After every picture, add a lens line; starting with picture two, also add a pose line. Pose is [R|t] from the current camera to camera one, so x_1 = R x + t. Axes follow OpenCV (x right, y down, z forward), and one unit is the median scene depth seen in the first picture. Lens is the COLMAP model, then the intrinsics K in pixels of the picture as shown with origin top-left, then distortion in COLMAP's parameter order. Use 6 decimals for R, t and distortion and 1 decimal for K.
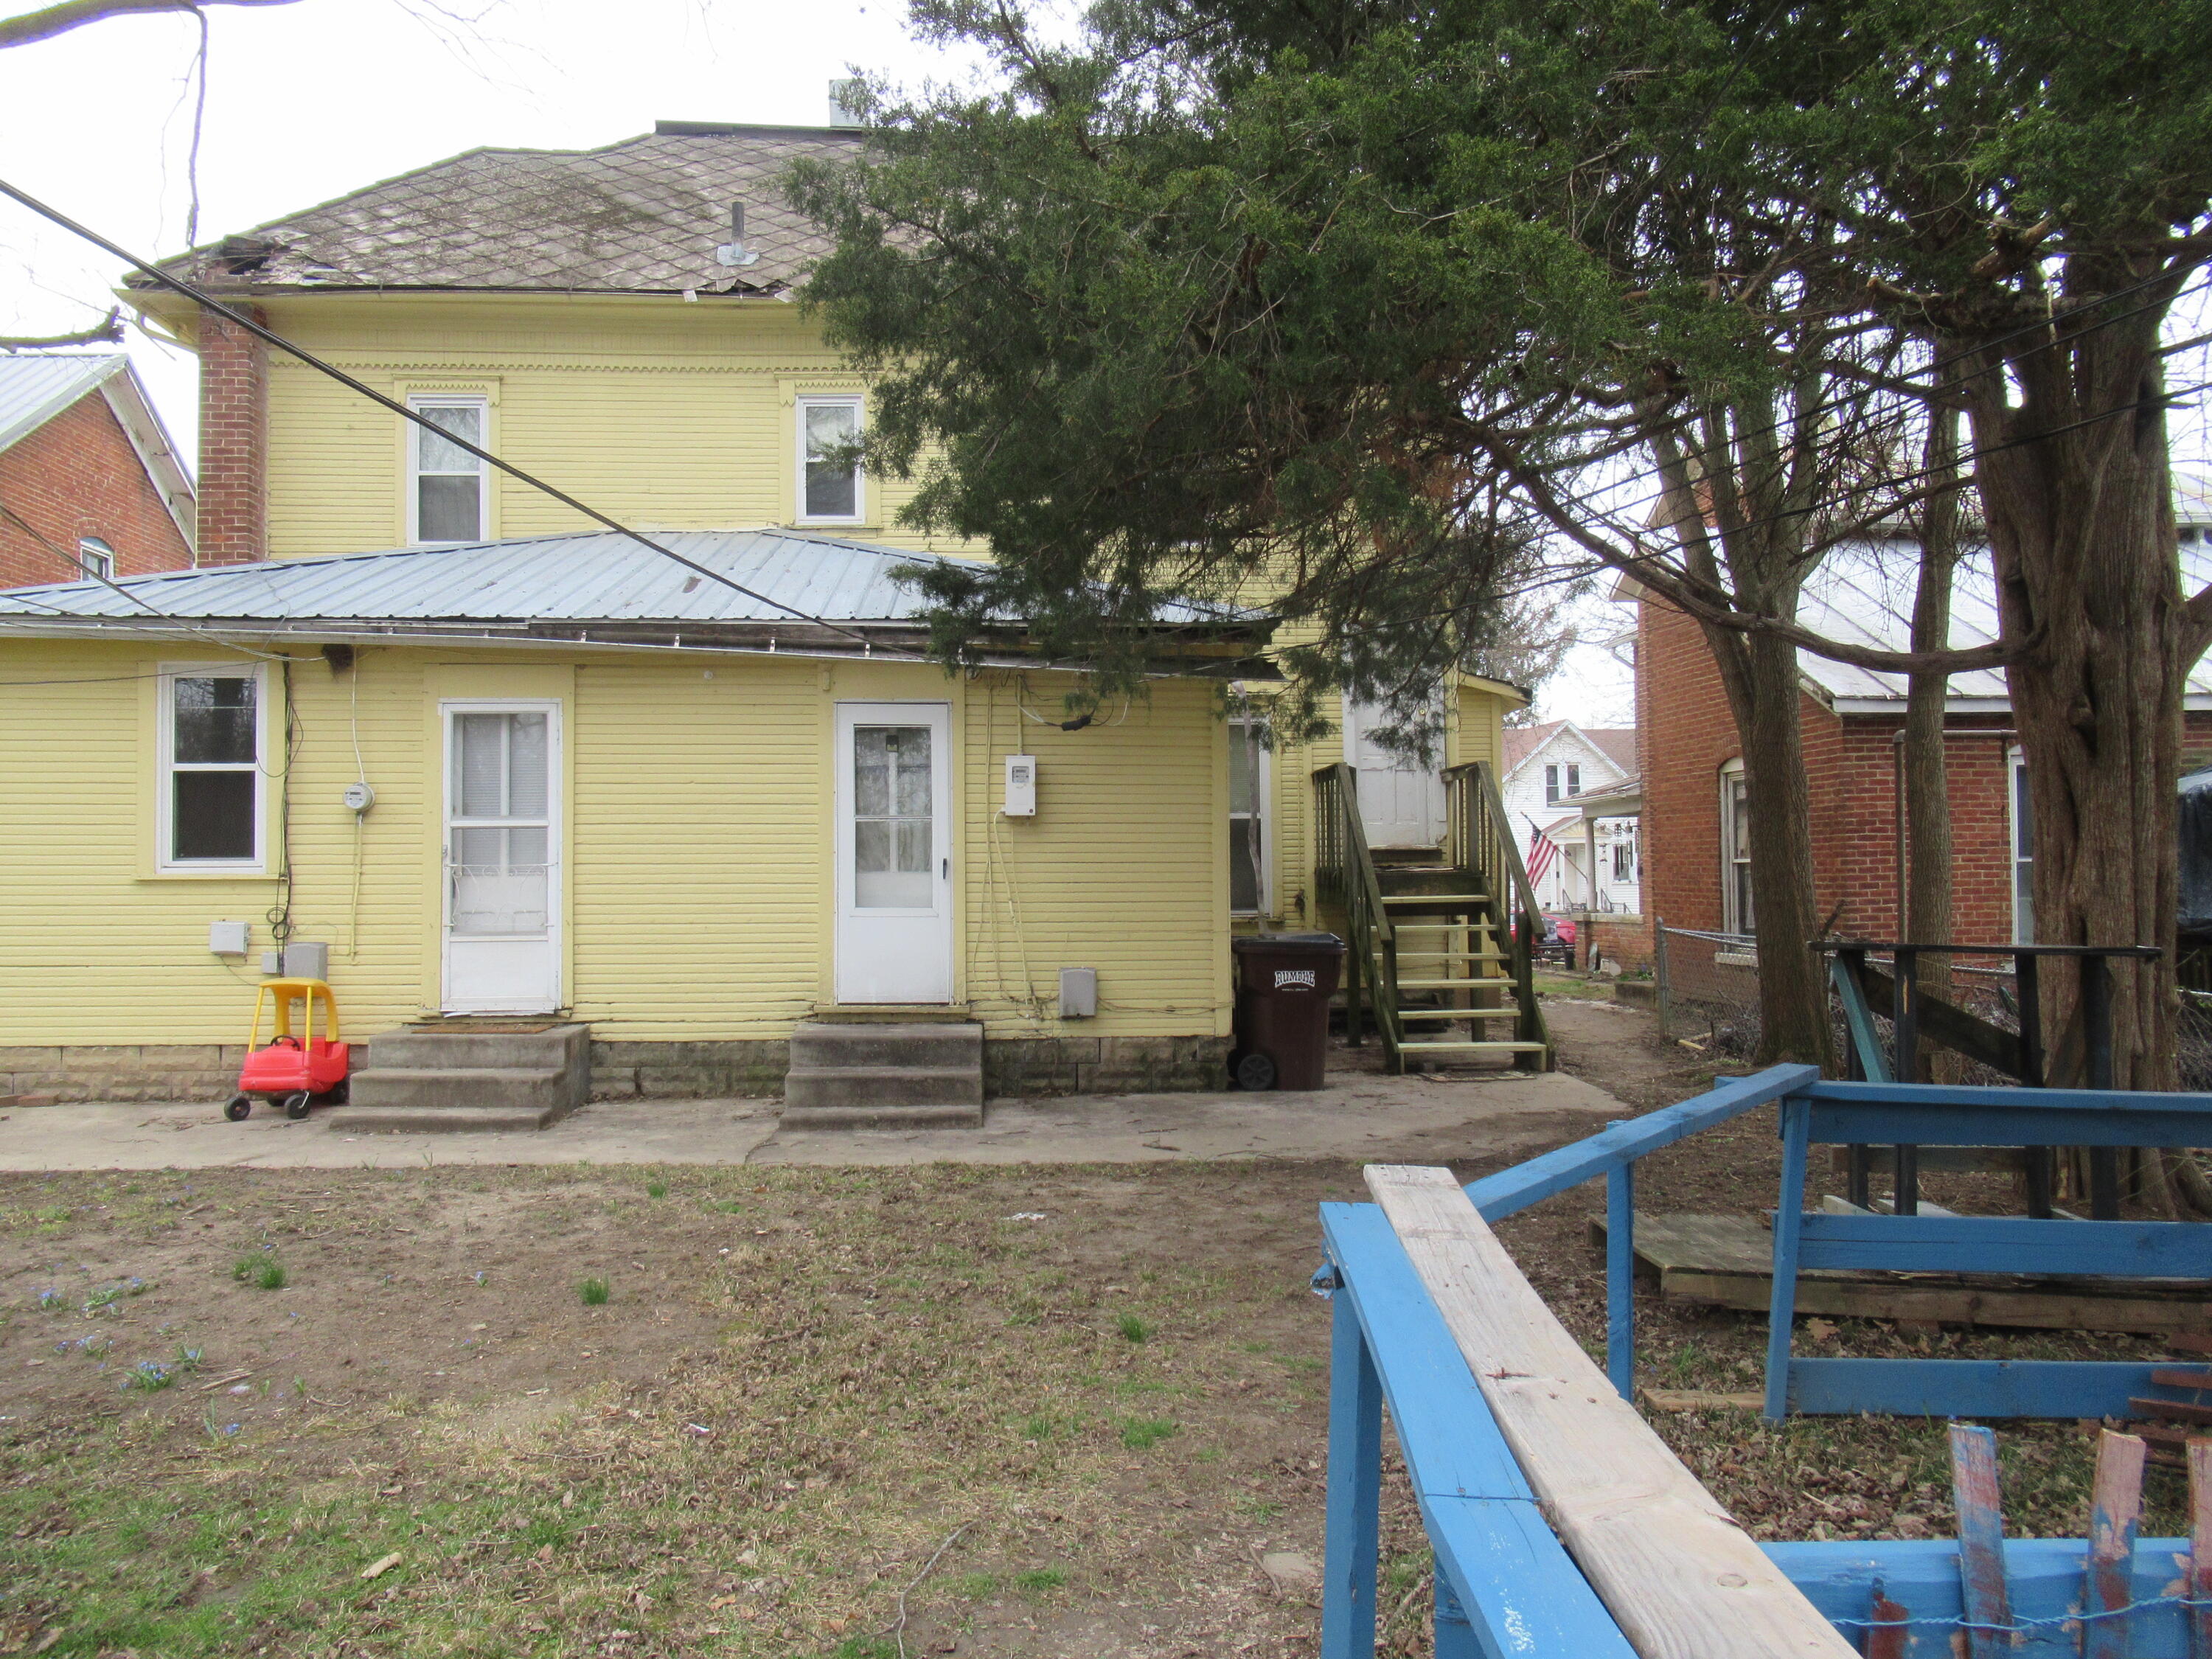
lens RADIAL K [[1566.3, 0, 1109.8], [0, 1566.3, 827.3], [0, 0, 1]] dist [-0.014110, -0.004302]
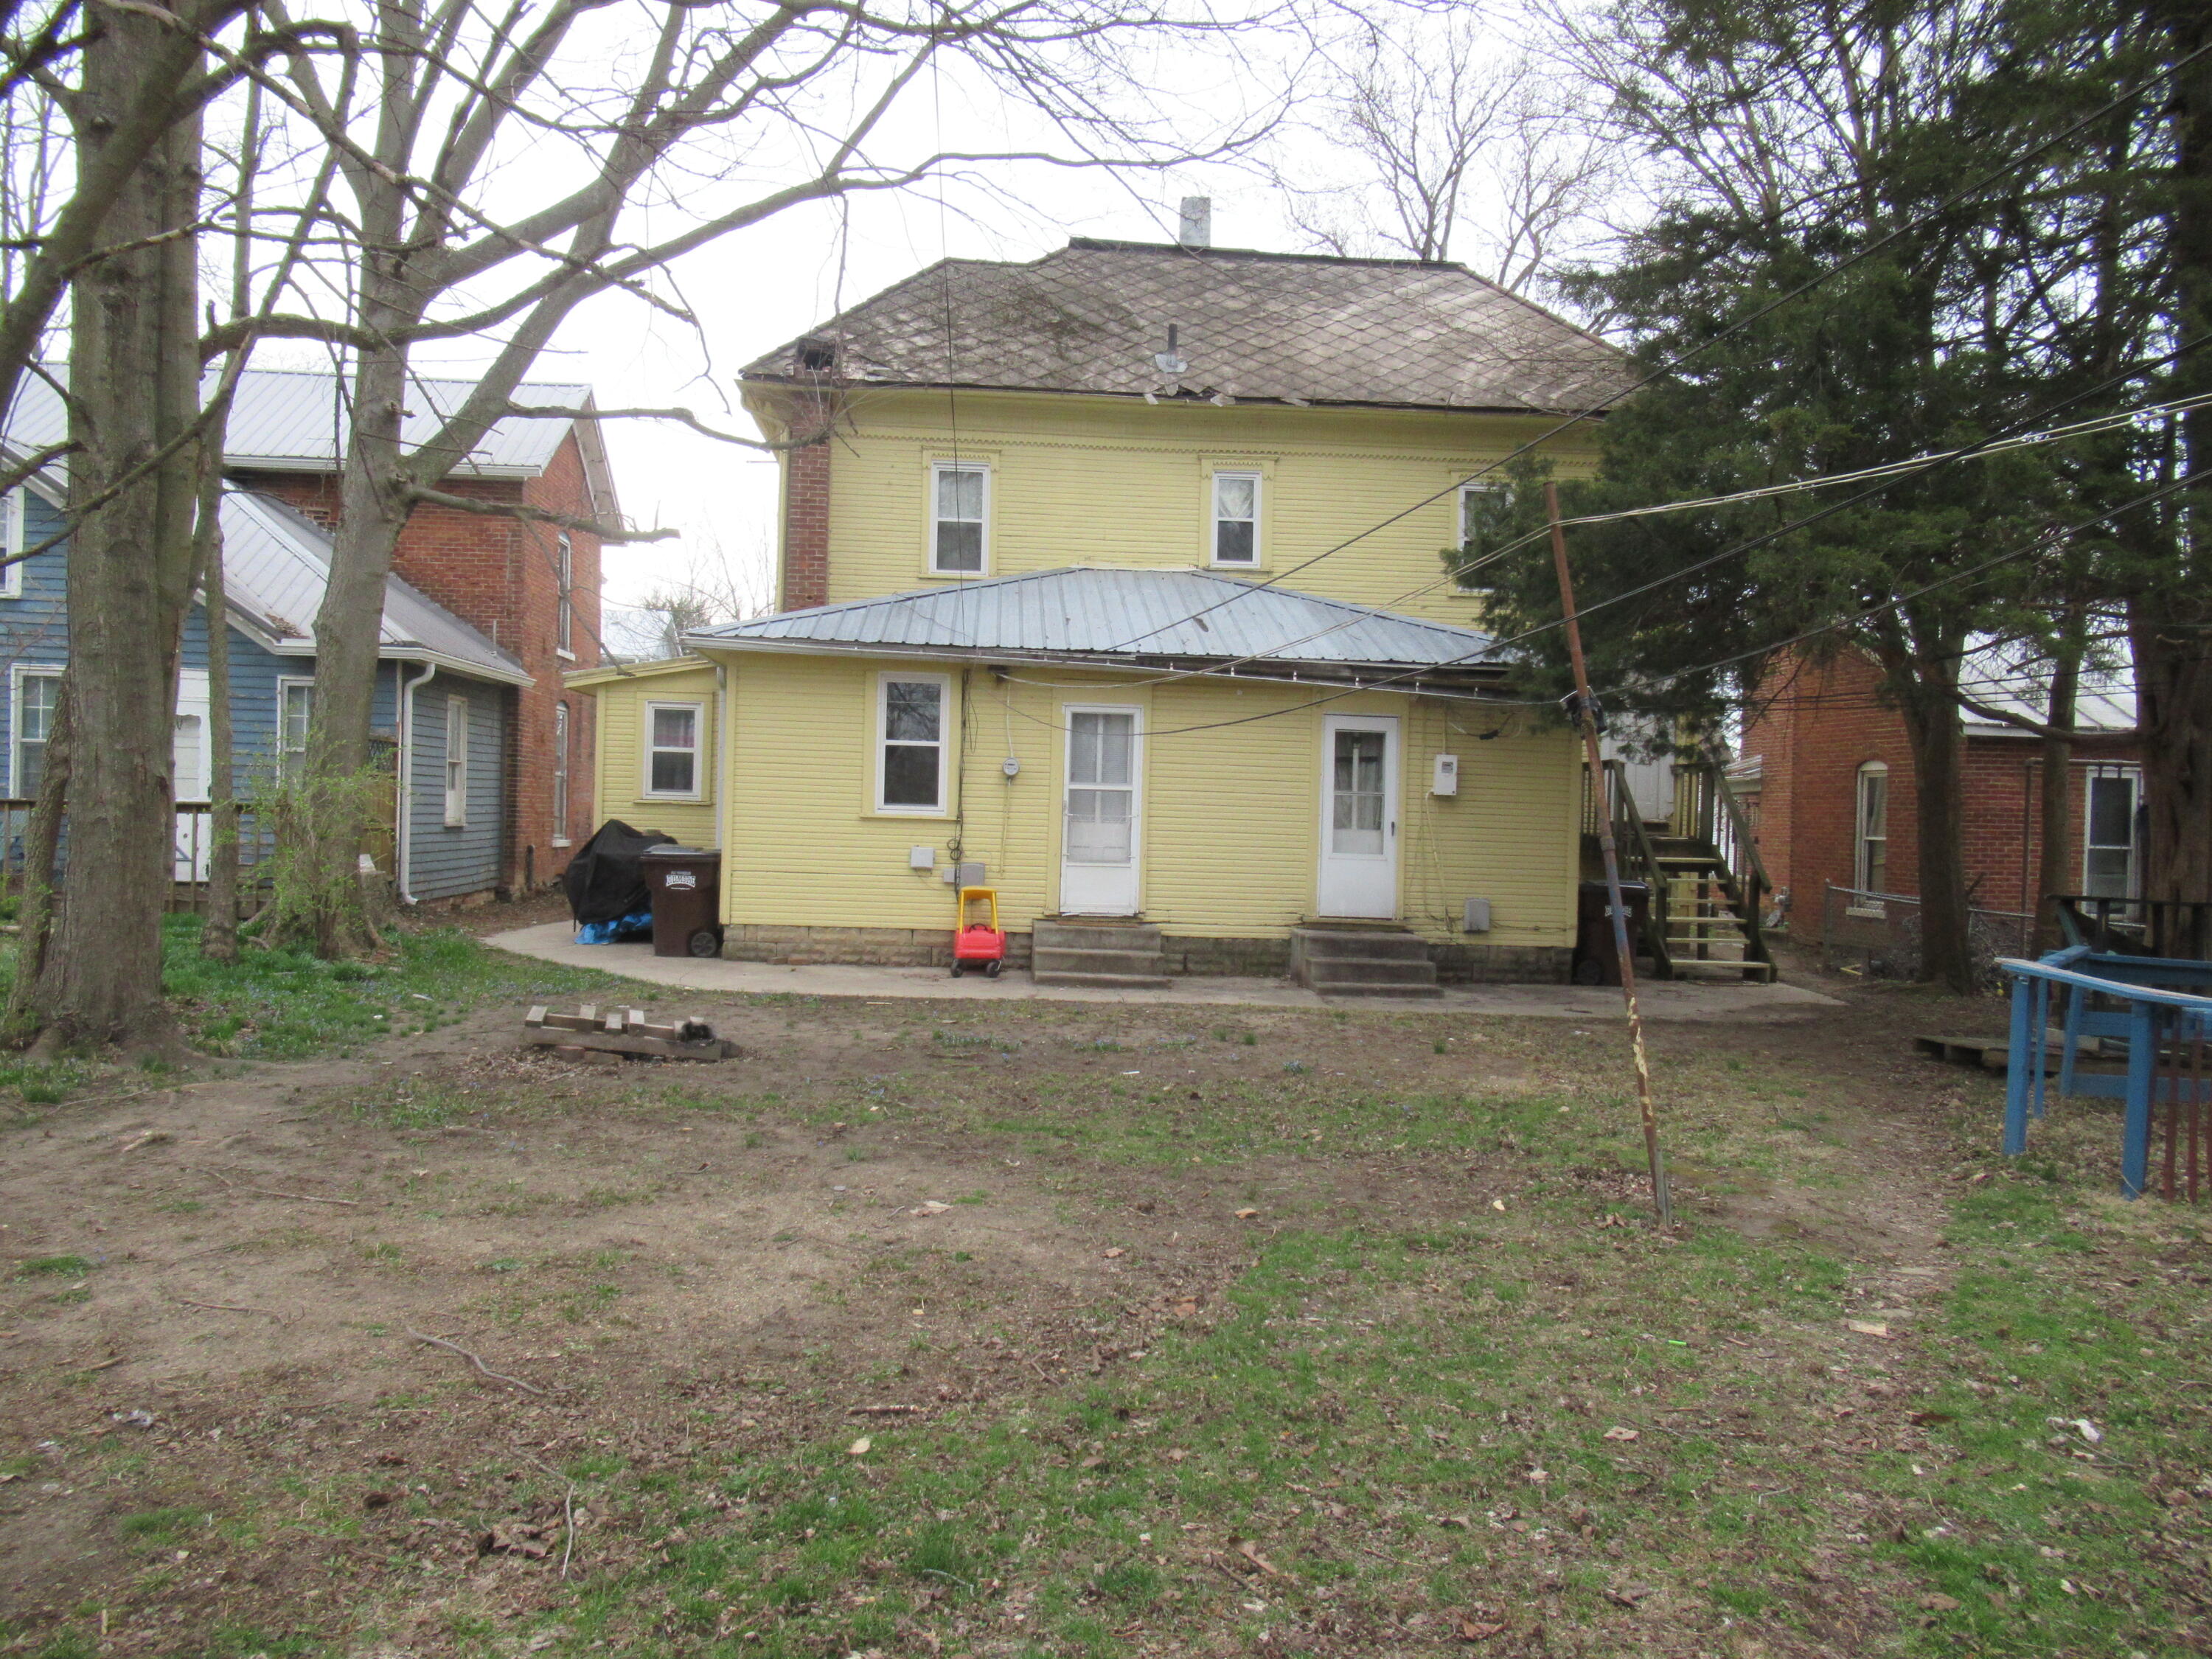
lens RADIAL K [[1566.3, 0, 1102.1], [0, 1566.3, 830.2], [0, 0, 1]] dist [-0.014110, -0.004302]
pose [[0.999321, 0.036673, 0.003517, -0.385455], [-0.036782, 0.998567, 0.038870, -0.019784], [-0.002086, -0.038973, 0.999238, -0.485442]]
